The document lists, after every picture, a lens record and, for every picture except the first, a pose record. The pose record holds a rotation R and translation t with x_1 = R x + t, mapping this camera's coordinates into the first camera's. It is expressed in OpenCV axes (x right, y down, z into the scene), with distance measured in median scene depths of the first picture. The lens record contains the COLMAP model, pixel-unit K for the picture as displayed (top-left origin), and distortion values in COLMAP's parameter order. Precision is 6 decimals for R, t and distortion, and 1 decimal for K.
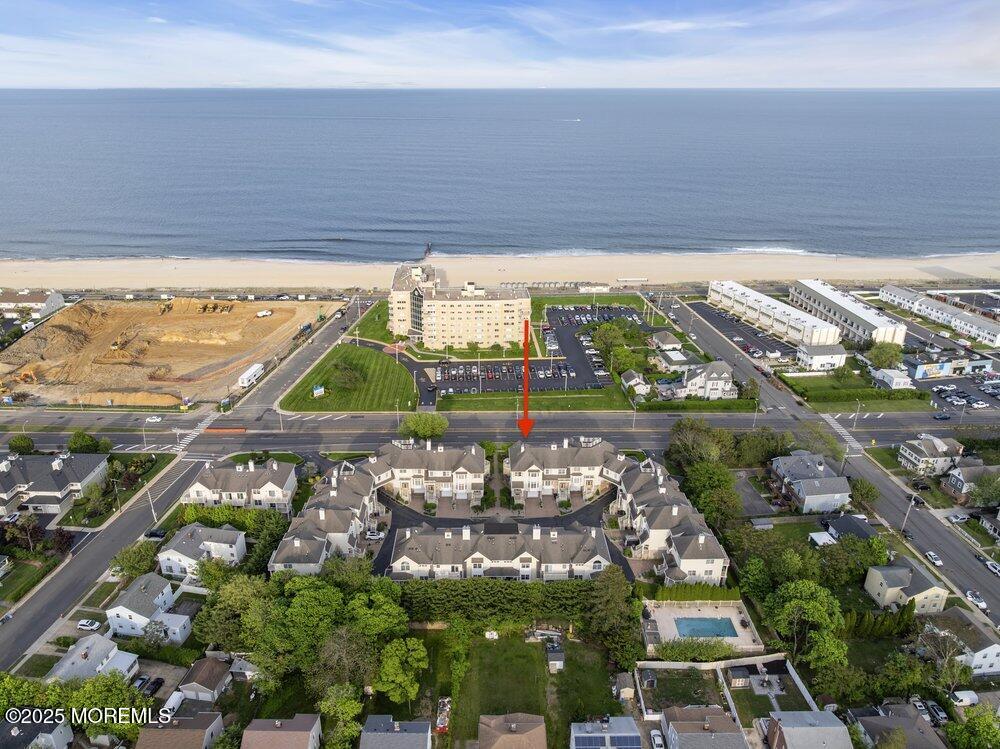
lens RADIAL K [[691.1, 0, 500.0], [0, 691.1, 374.5], [0, 0, 1]] dist [-0.019505, -0.003409]
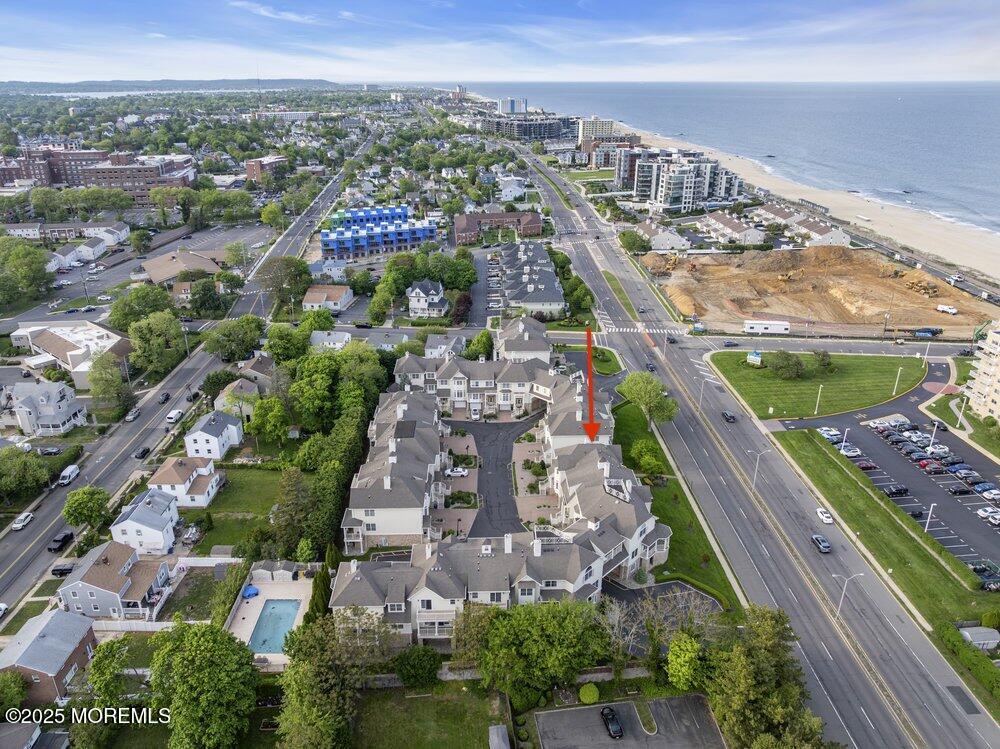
lens RADIAL K [[691.1, 0, 500.0], [0, 691.1, 374.5], [0, 0, 1]] dist [-0.019505, -0.003409]
pose [[0.013430, 0.384468, -0.923041, 0.524512], [-0.383739, 0.854419, 0.350303, -0.136558], [0.923344, 0.349502, 0.159010, 0.580607]]
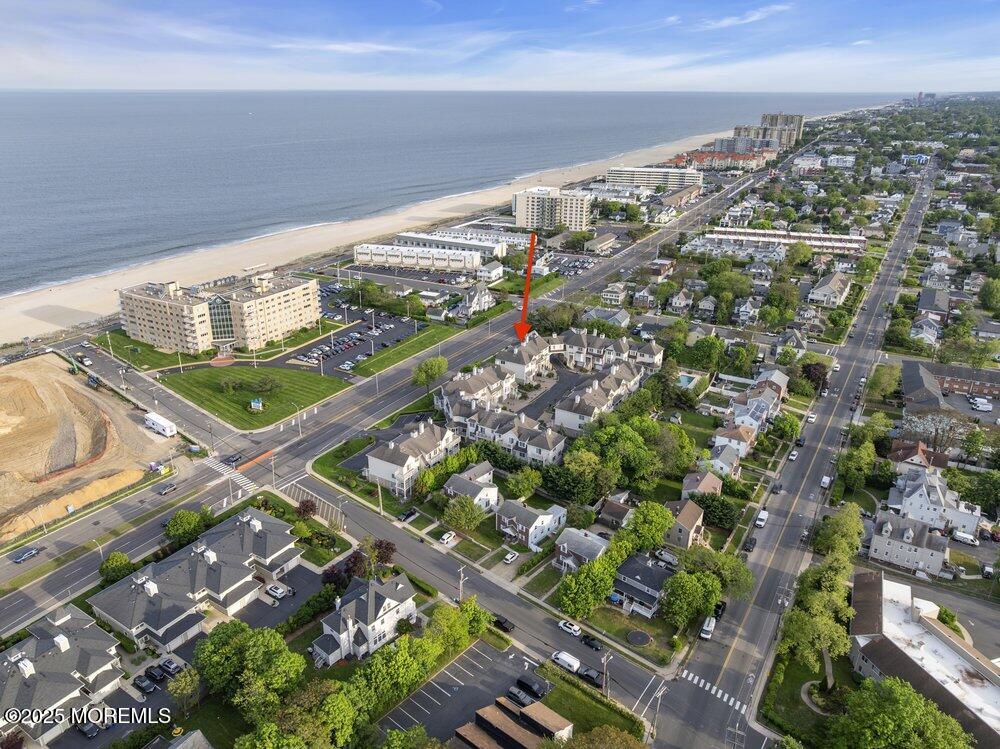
lens RADIAL K [[691.1, 0, 500.0], [0, 691.1, 374.5], [0, 0, 1]] dist [-0.019505, -0.003409]
pose [[0.528611, -0.323587, 0.784769, -0.824915], [0.316973, 0.932866, 0.171143, -0.072715], [-0.787464, 0.158283, 0.595691, 0.154501]]
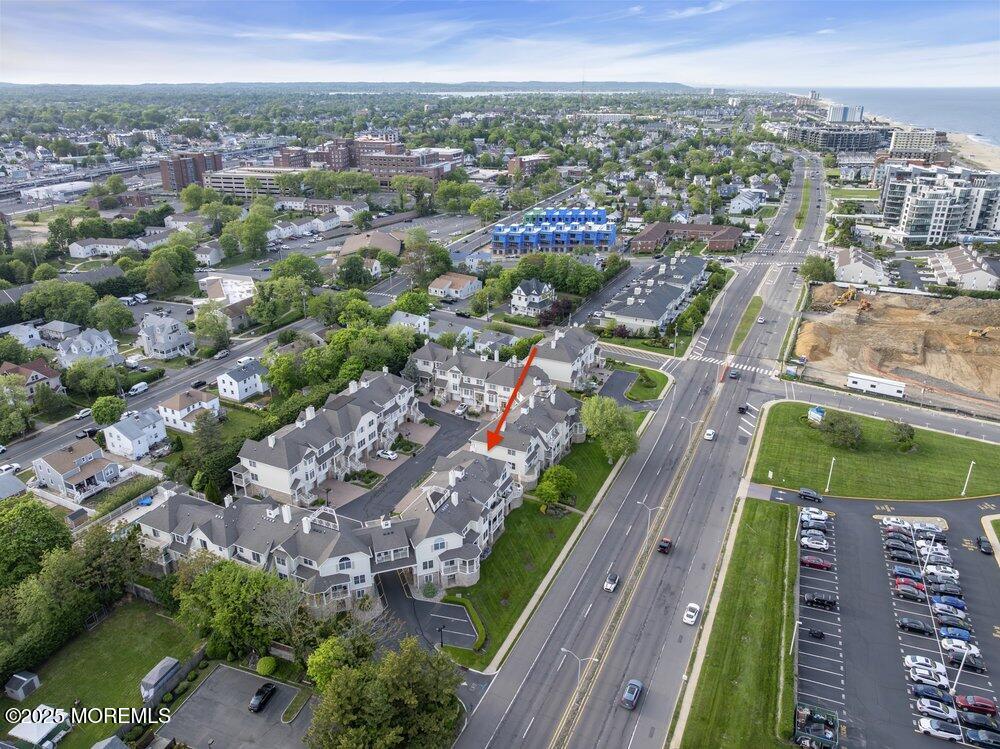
lens RADIAL K [[691.1, 0, 500.0], [0, 691.1, 374.5], [0, 0, 1]] dist [-0.019505, -0.003409]
pose [[-0.438297, 0.340298, -0.831921, 0.455802], [-0.351099, 0.787208, 0.506984, -0.254419], [0.827421, 0.514296, -0.225553, 0.865615]]
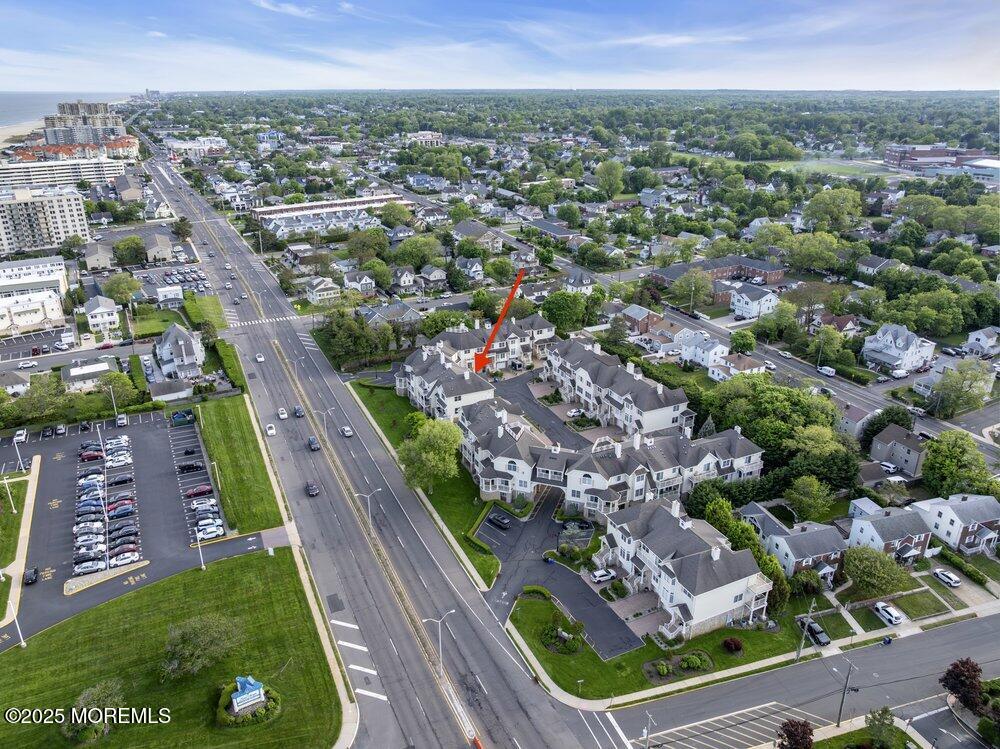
lens RADIAL K [[691.1, 0, 500.0], [0, 691.1, 374.5], [0, 0, 1]] dist [-0.019505, -0.003409]
pose [[-0.415430, -0.352363, 0.838605, -0.576264], [0.344061, 0.792560, 0.503458, -0.259180], [-0.842045, 0.497683, -0.208019, 0.870812]]
